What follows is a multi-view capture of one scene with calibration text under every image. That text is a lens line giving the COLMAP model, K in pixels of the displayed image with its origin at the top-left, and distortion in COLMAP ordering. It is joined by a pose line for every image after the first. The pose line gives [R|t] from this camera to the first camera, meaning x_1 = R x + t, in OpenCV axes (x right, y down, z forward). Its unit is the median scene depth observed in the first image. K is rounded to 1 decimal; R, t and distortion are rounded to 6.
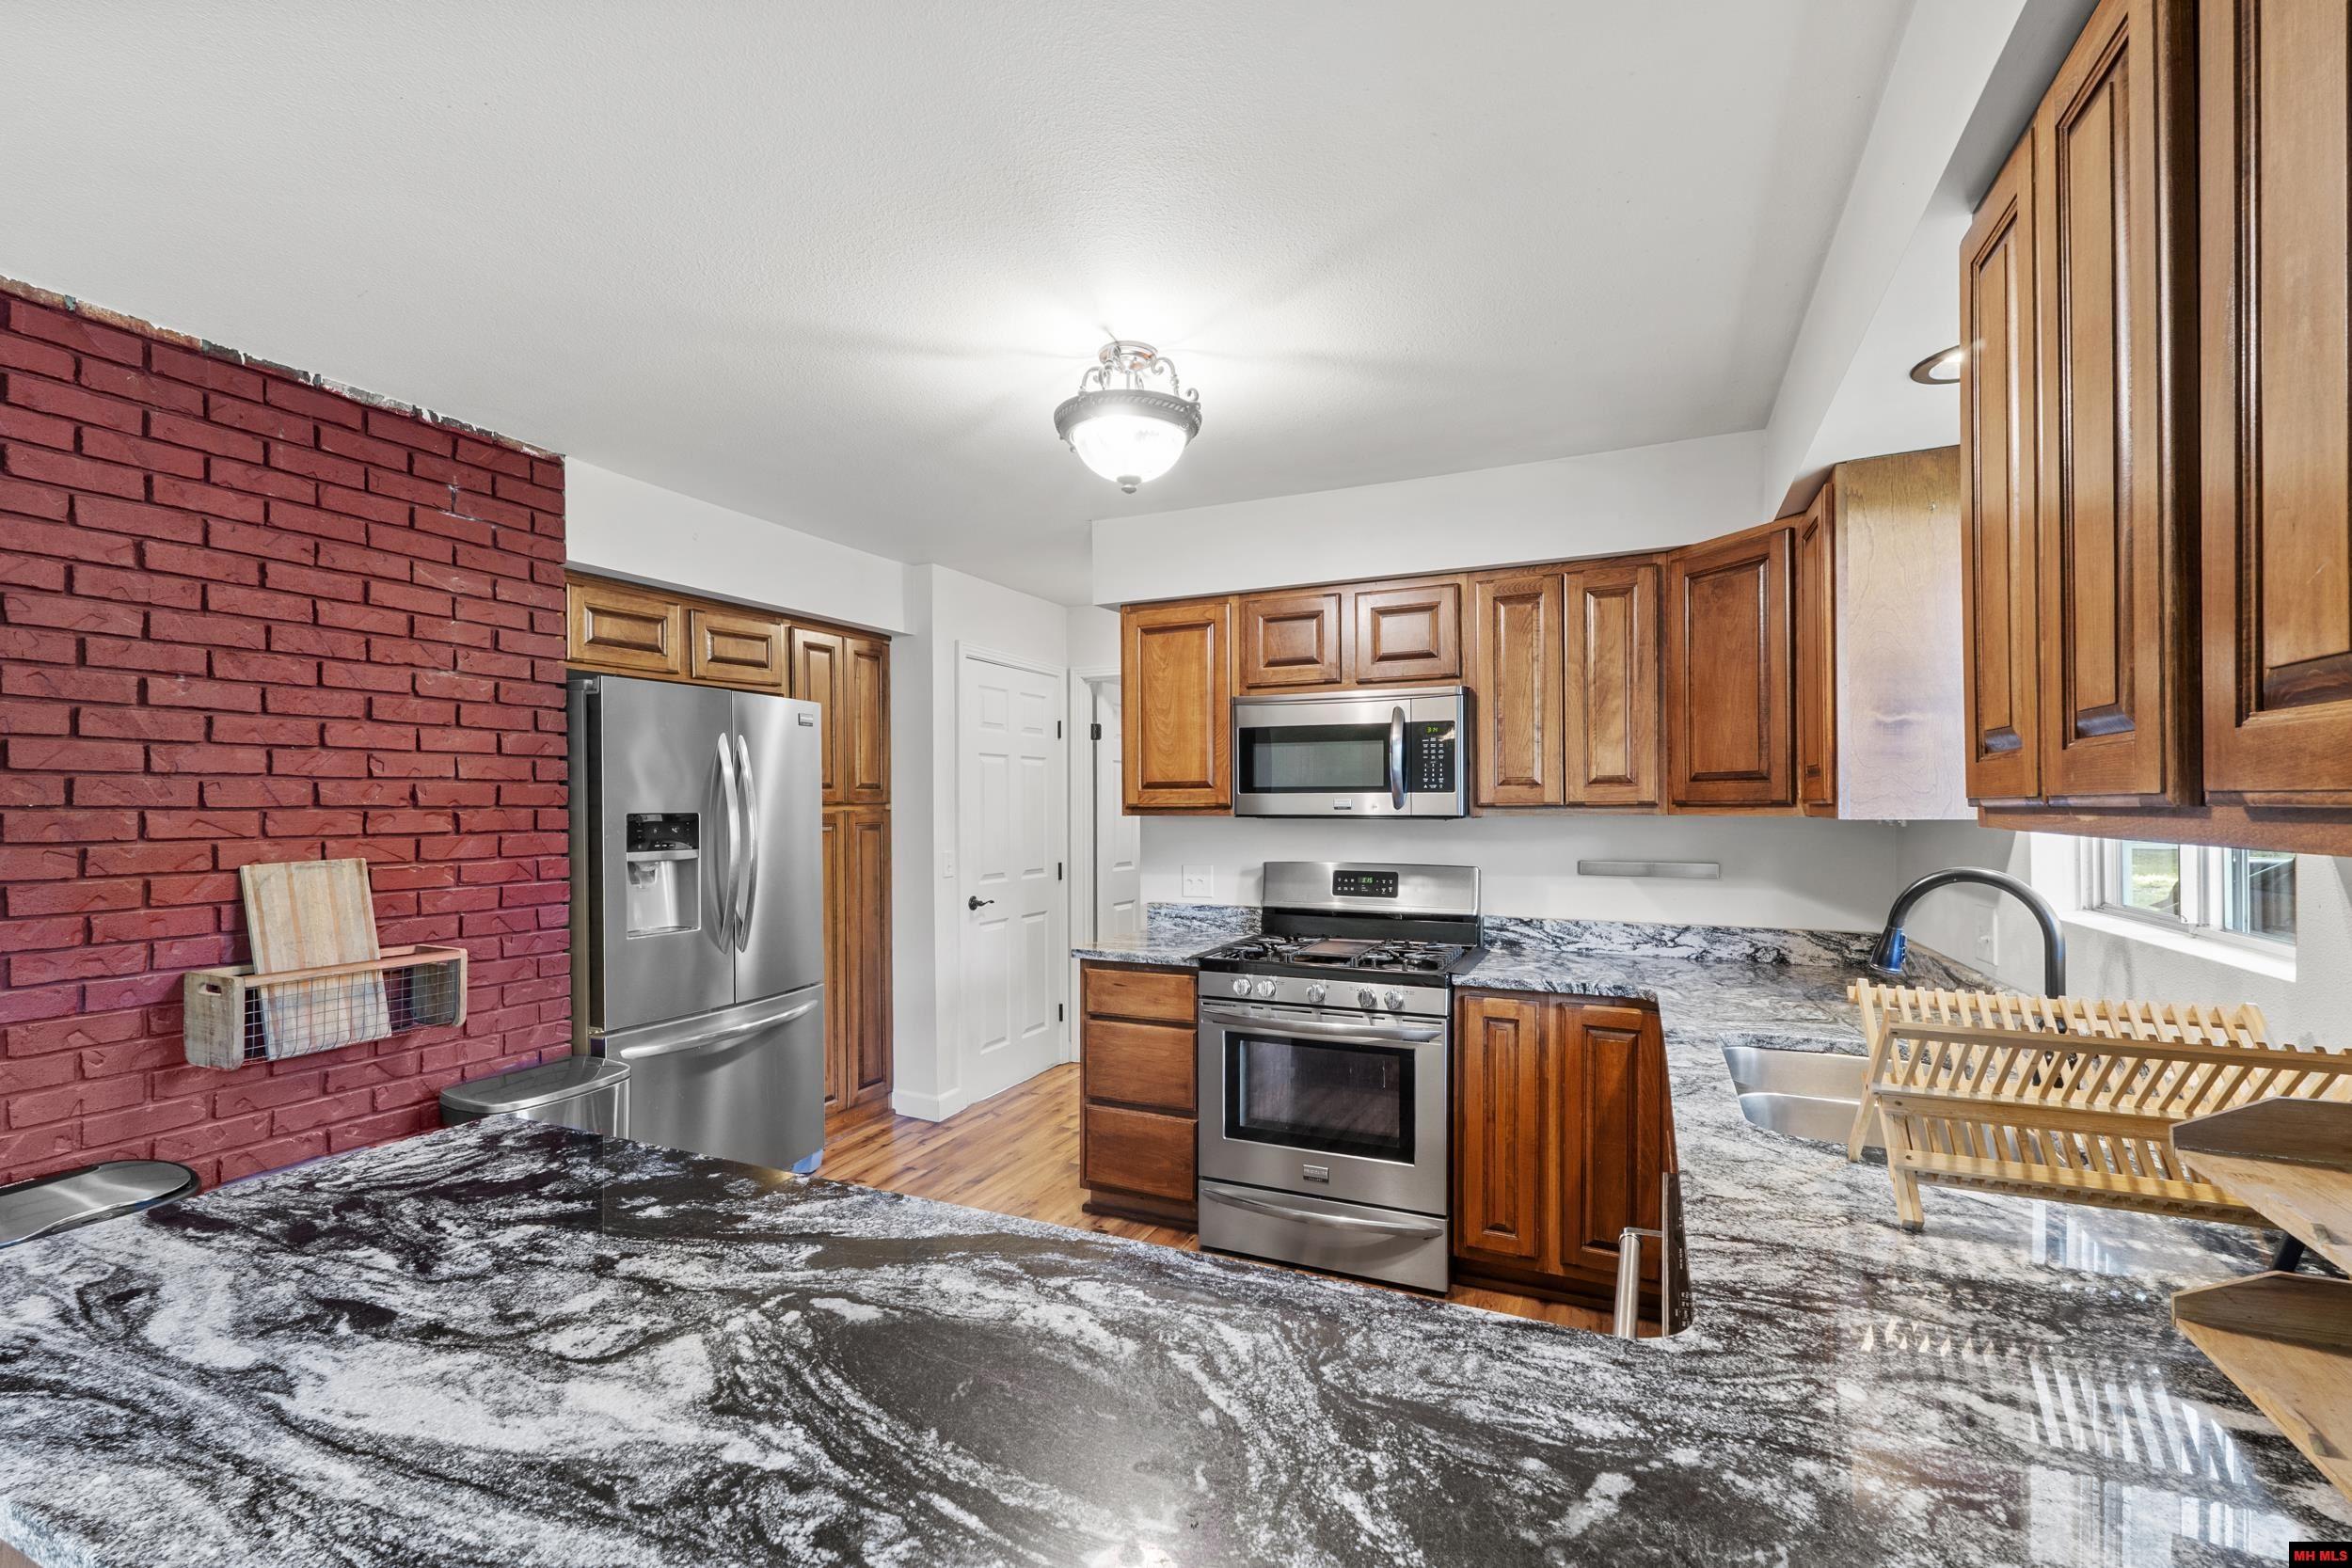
lens RADIAL K [[999.9, 0, 1176.5], [0, 999.9, 802.9], [0, 0, 1]] dist [0.009086, 0.000072]
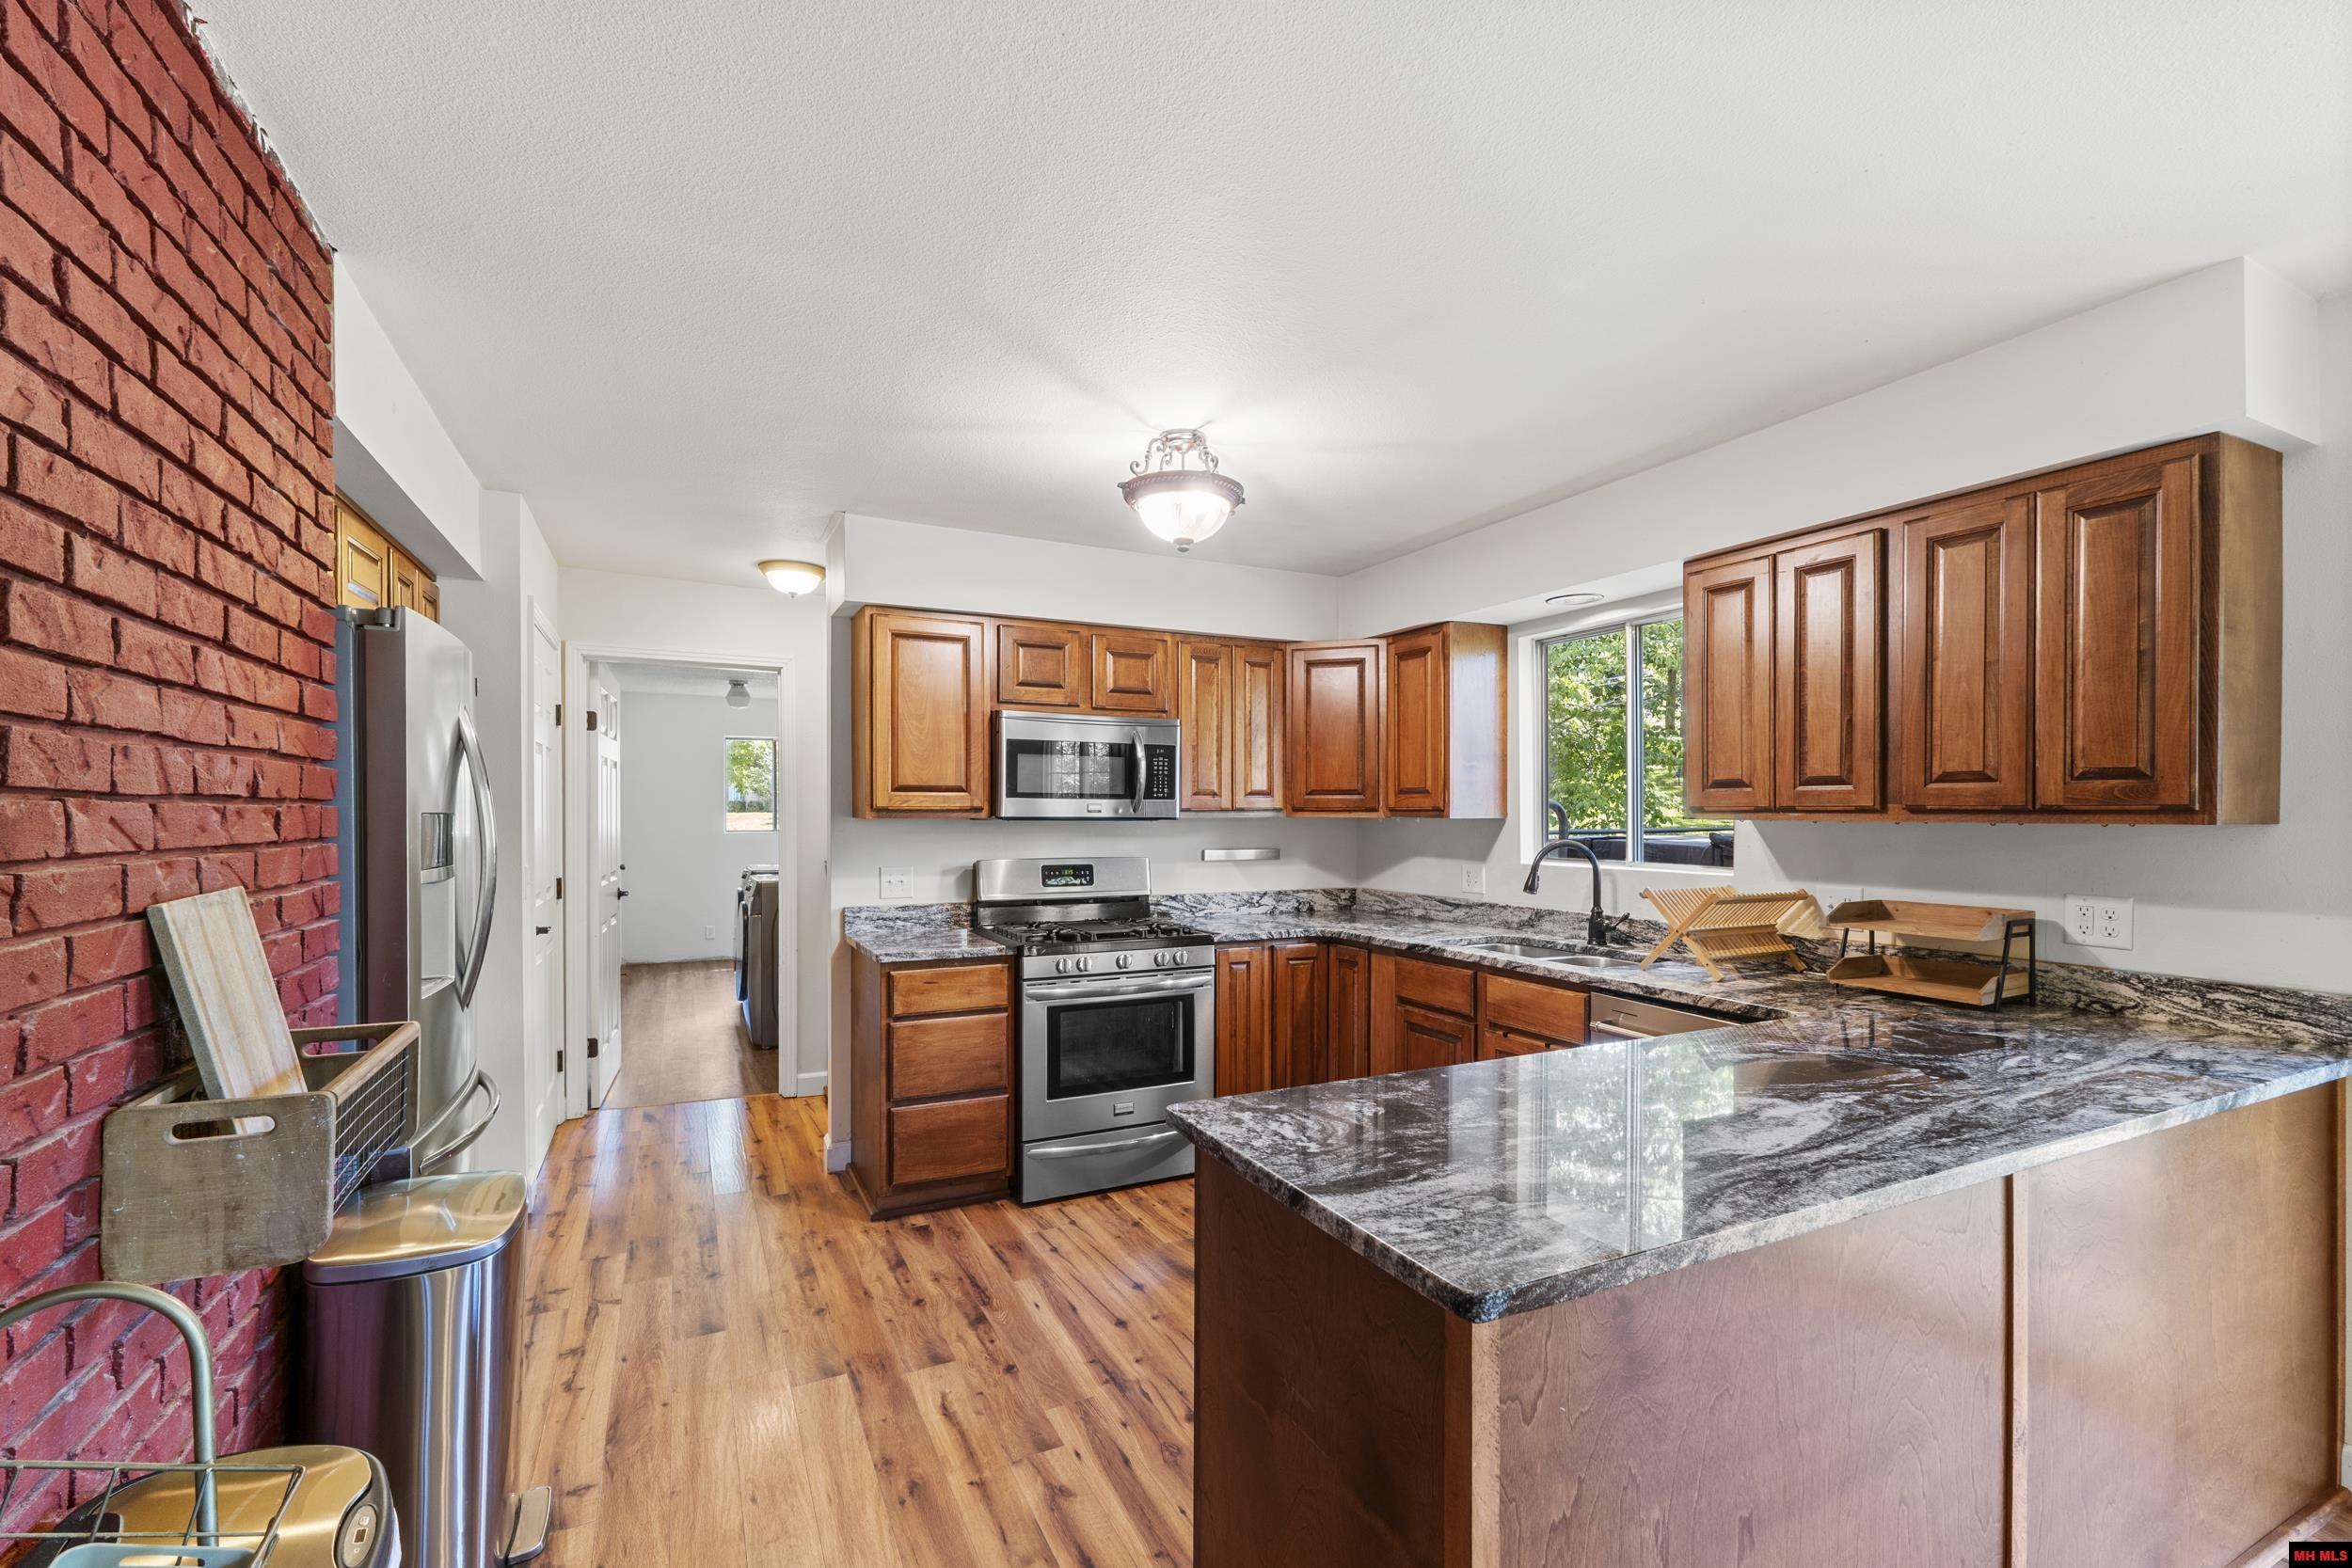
lens RADIAL K [[984.3, 0, 1157.0], [0, 984.3, 809.6], [0, 0, 1]] dist [0.001361, 0.000114]
pose [[0.637434, 0.007852, 0.770465, -0.797116], [-0.005994, 0.999968, -0.005232, 0.009996], [-0.770481, -0.001284, 0.637461, 0.208006]]
